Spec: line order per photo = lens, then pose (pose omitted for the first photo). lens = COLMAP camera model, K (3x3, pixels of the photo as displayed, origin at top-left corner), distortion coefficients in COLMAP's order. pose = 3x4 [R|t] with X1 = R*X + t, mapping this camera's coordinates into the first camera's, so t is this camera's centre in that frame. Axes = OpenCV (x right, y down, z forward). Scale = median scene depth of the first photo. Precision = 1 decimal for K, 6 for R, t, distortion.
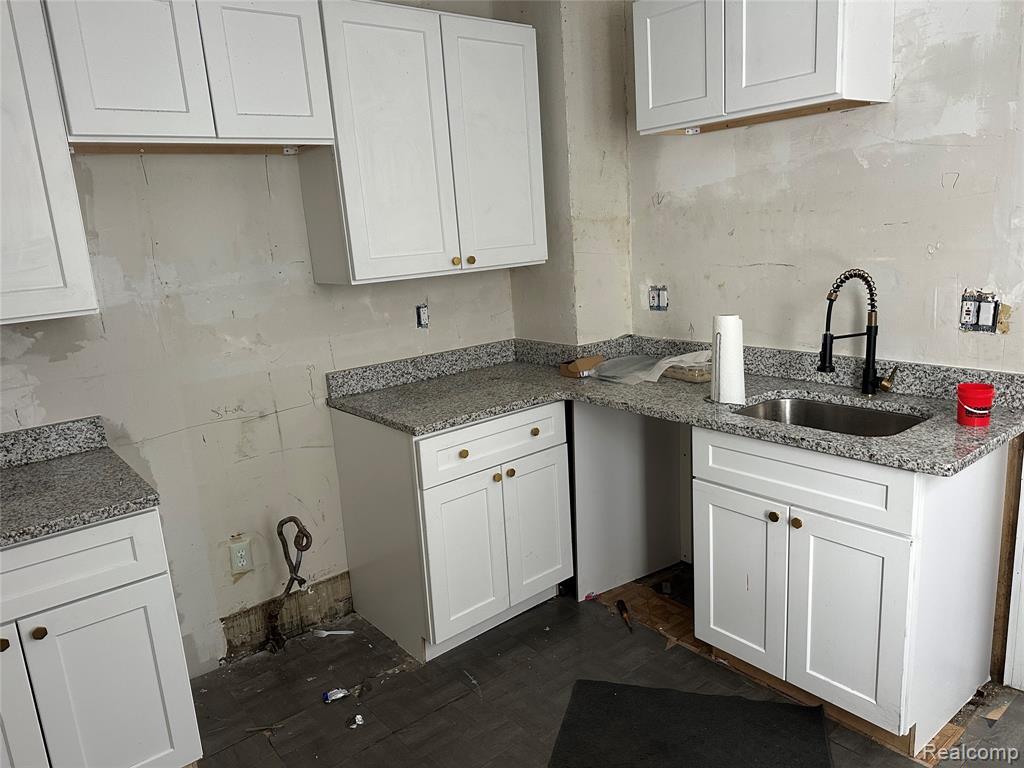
lens RADIAL K [[717.3, 0, 473.9], [0, 717.3, 389.6], [0, 0, 1]] dist [0.052571, -0.030629]
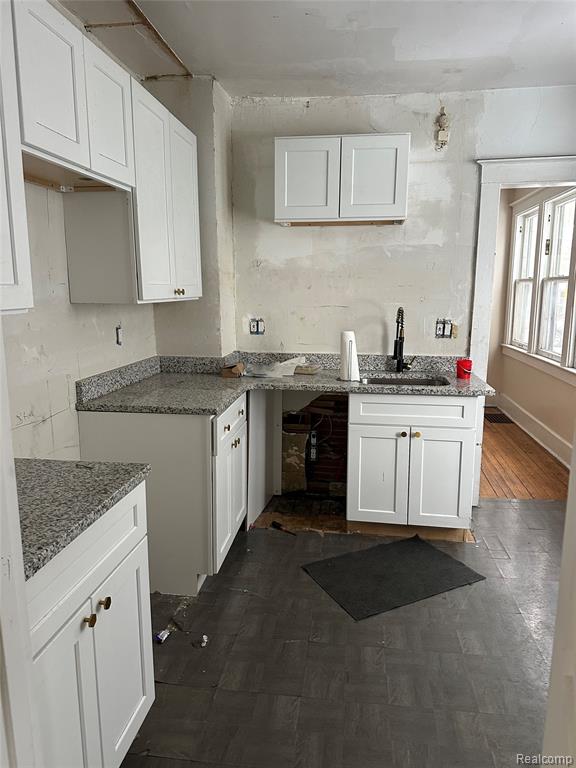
lens RADIAL K [[538.0, 0, 284.7], [0, 538.0, 387.9], [0, 0, 1]] dist [0.052571, -0.030629]
pose [[0.724812, -0.058089, 0.686494, -0.592301], [0.099836, 0.994777, -0.021233, 0.041797], [-0.681675, 0.083927, 0.726826, 0.144513]]
